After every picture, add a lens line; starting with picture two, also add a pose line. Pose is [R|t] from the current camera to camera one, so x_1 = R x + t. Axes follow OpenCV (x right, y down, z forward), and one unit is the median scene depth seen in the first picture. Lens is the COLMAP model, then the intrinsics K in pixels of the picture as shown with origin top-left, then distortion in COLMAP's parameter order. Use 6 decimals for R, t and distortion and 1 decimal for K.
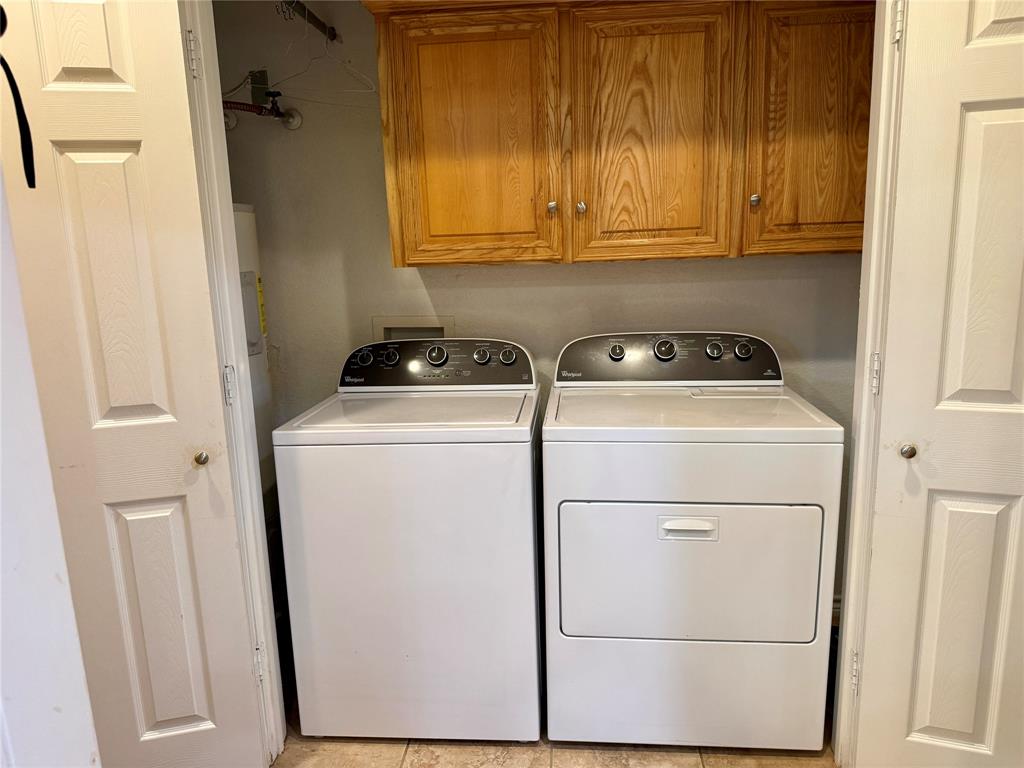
lens RADIAL K [[720.9, 0, 513.8], [0, 720.9, 388.4], [0, 0, 1]] dist [0.025739, -0.038923]
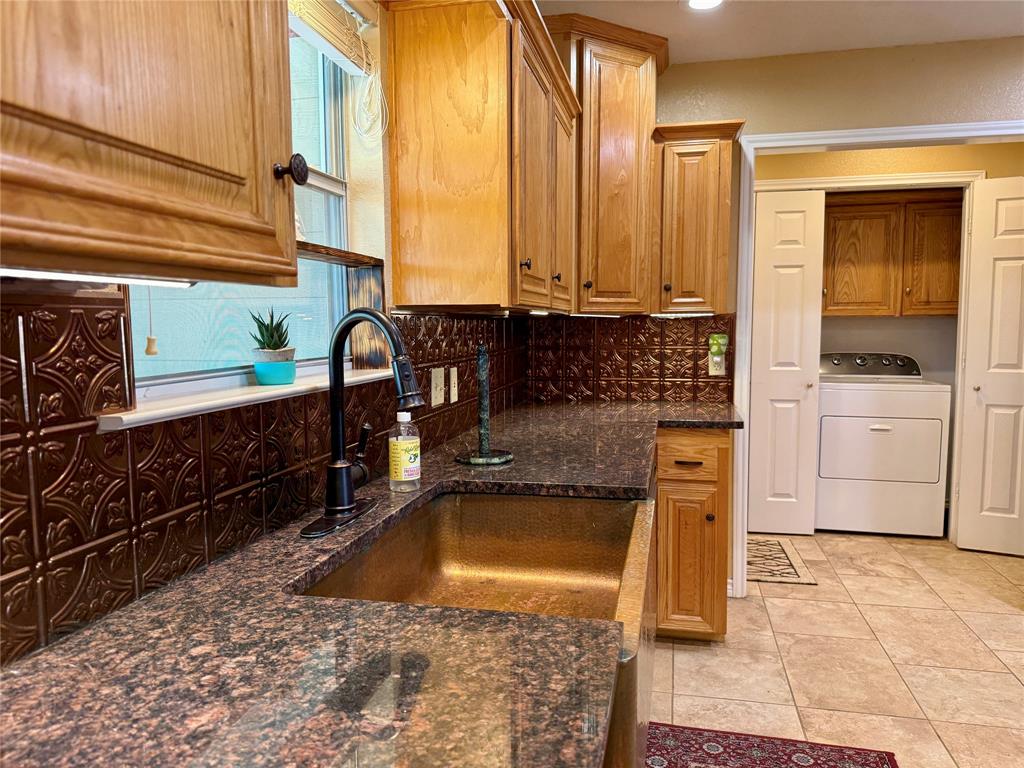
lens RADIAL K [[720.9, 0, 519.6], [0, 720.9, 390.2], [0, 0, 1]] dist [0.025739, -0.038923]
pose [[0.990087, 0.039542, -0.134776, -0.539578], [-0.054585, 0.992453, -0.109810, 0.352559], [0.129417, 0.116078, 0.984773, -1.313715]]
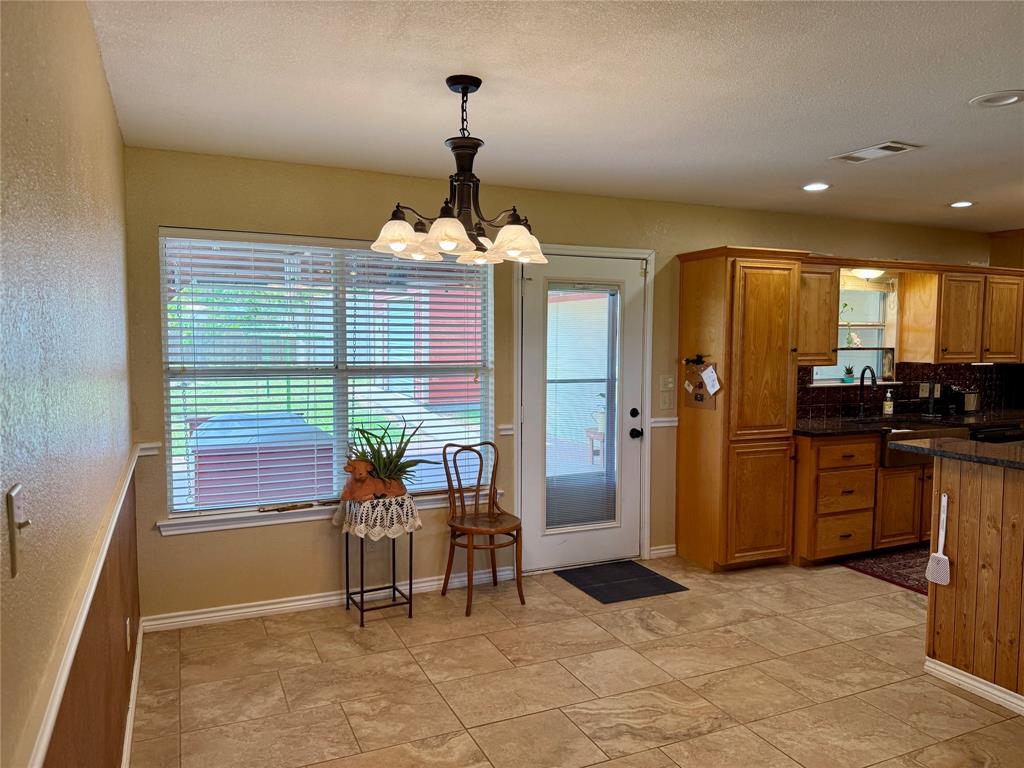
lens RADIAL K [[720.9, 0, 511.7], [0, 720.9, 387.8], [0, 0, 1]] dist [0.025739, -0.038923]
pose [[0.480809, 0.098600, -0.871264, 1.050278], [-0.198859, 0.980027, 0.001168, 0.570539], [0.853977, 0.172697, 0.490814, -3.272744]]
